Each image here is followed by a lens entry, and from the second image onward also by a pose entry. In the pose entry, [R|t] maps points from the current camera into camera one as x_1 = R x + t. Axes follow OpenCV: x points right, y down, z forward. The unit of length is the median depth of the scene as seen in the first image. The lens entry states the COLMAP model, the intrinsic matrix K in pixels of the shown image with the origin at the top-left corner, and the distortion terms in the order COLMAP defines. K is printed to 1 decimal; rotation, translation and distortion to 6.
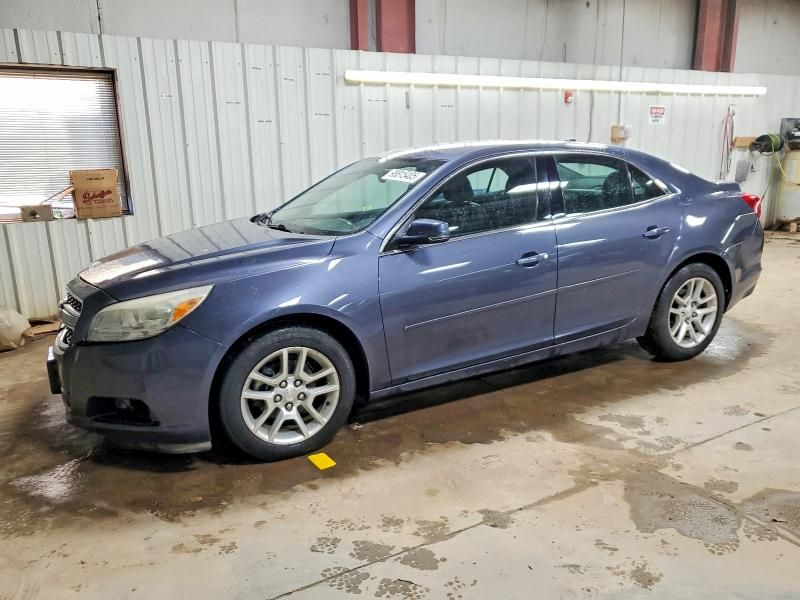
lens RADIAL K [[617.7, 0, 400.0], [0, 617.7, 300.0], [0, 0, 1]] dist [0.006222, 0.000754]
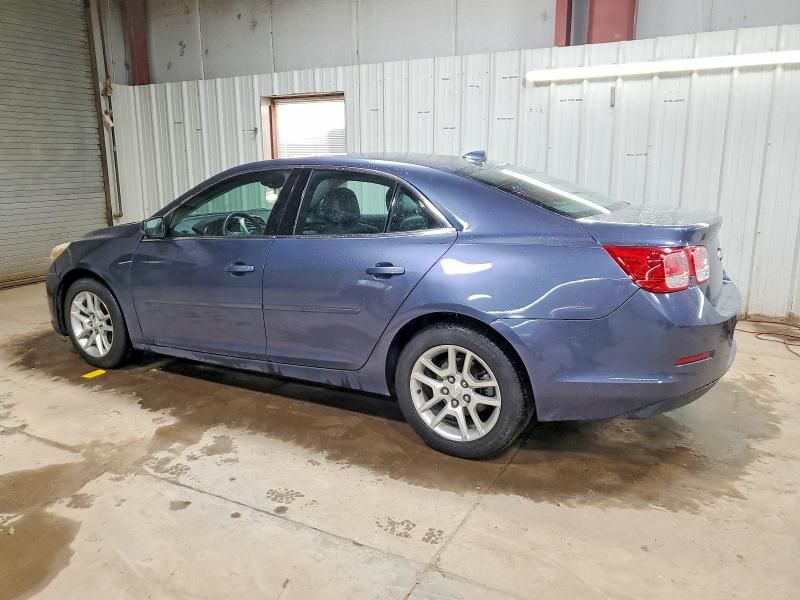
lens RADIAL K [[637.1, 0, 400.3], [0, 637.1, 290.1], [0, 0, 1]] dist [0.010886, 0.007421]
pose [[0.533403, 0.188924, -0.824493, 0.811511], [-0.204442, 0.974634, 0.091064, -0.117922], [0.820783, 0.119987, 0.558496, 0.414073]]
